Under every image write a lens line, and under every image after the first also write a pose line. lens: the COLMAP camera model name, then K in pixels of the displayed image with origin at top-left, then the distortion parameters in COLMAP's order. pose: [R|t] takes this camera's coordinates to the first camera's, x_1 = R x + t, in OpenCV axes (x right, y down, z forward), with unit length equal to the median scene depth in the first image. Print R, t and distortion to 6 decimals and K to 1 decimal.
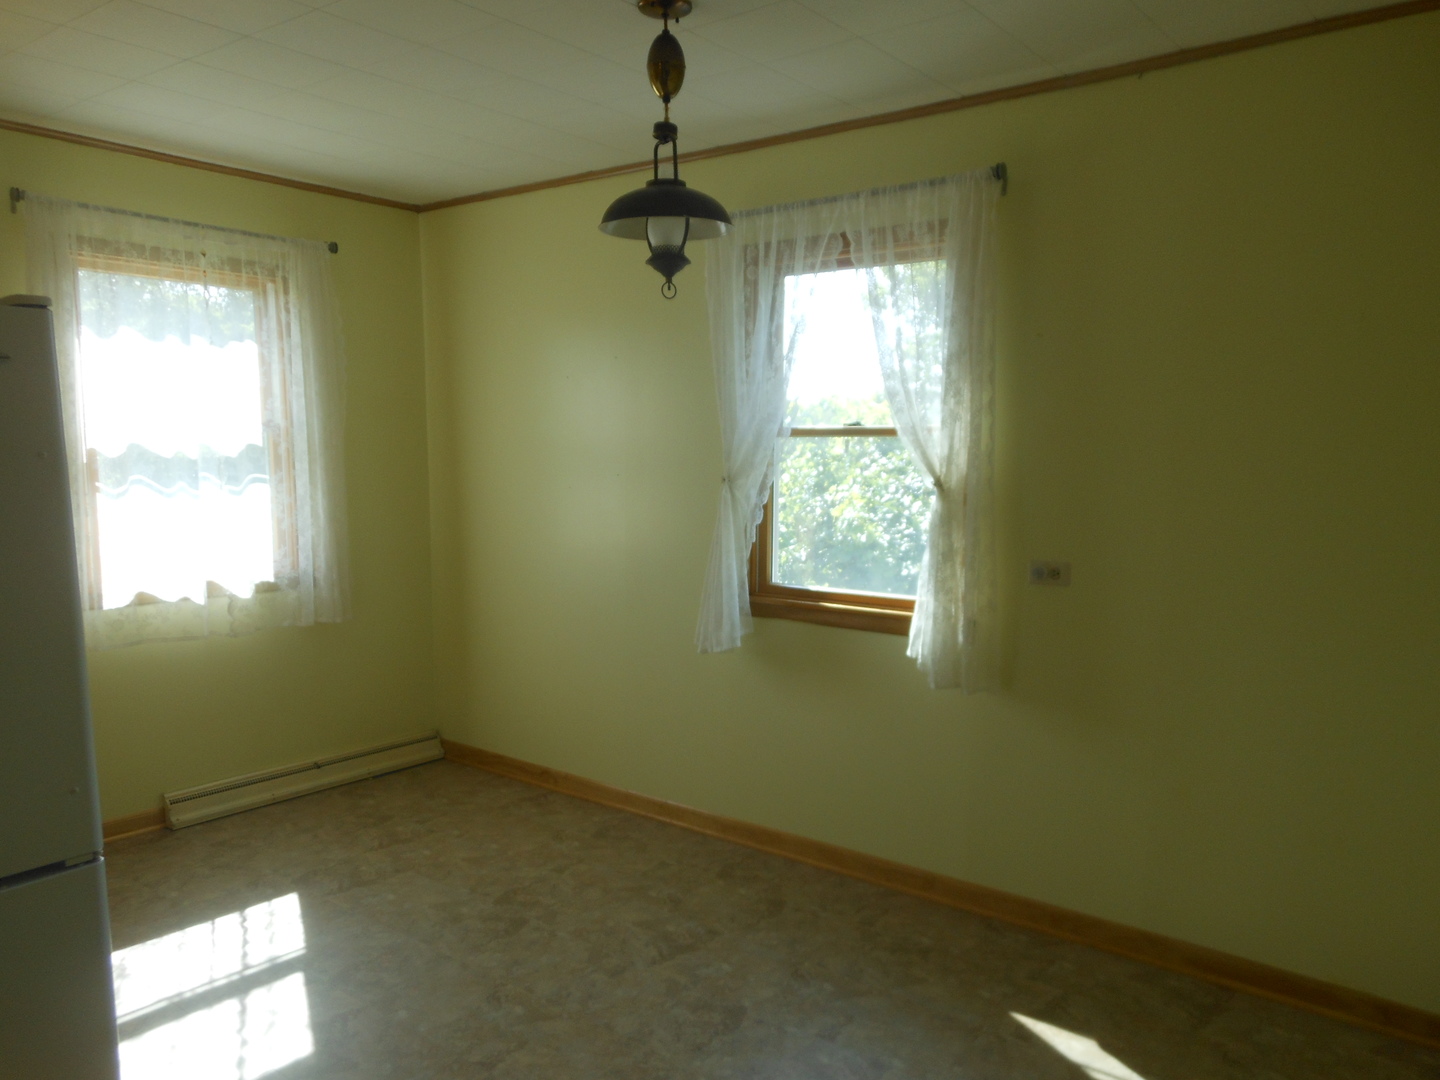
lens RADIAL K [[1071.5, 0, 730.6], [0, 1071.5, 576.9], [0, 0, 1]] dist [0.046017, -0.023776]
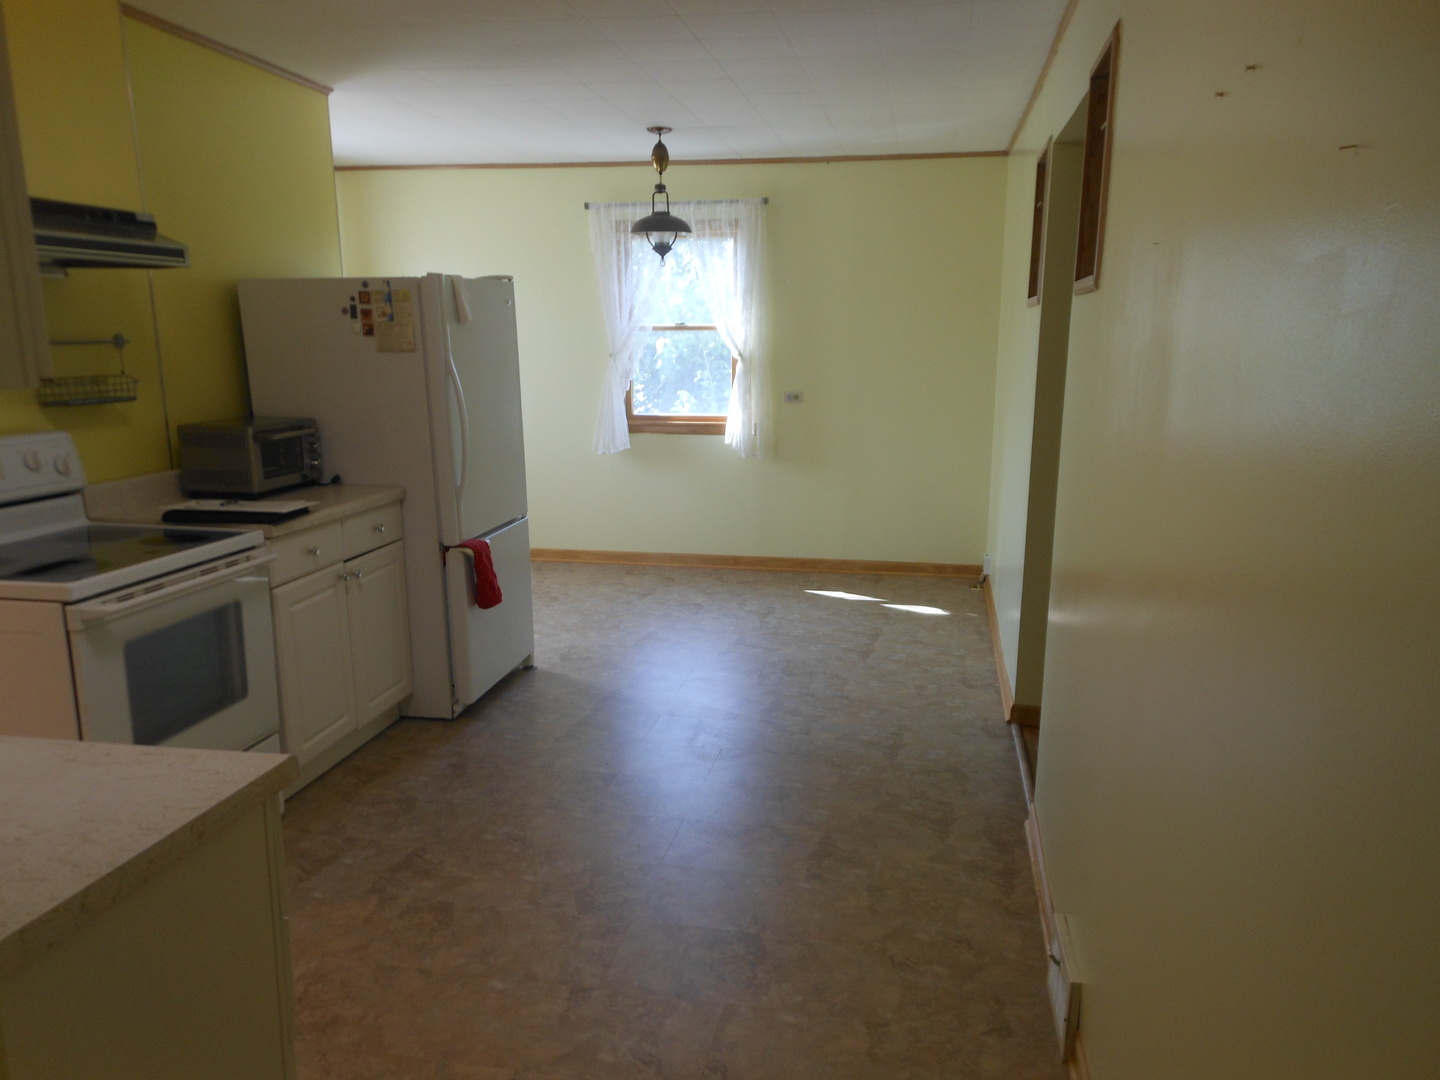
lens RADIAL K [[1071.5, 0, 722.5], [0, 1071.5, 544.0], [0, 0, 1]] dist [0.046017, -0.023776]
pose [[0.889746, -0.095232, 0.446411, -0.765708], [0.061704, 0.994111, 0.089088, 0.084181], [-0.452266, -0.051720, 0.890382, -0.784531]]
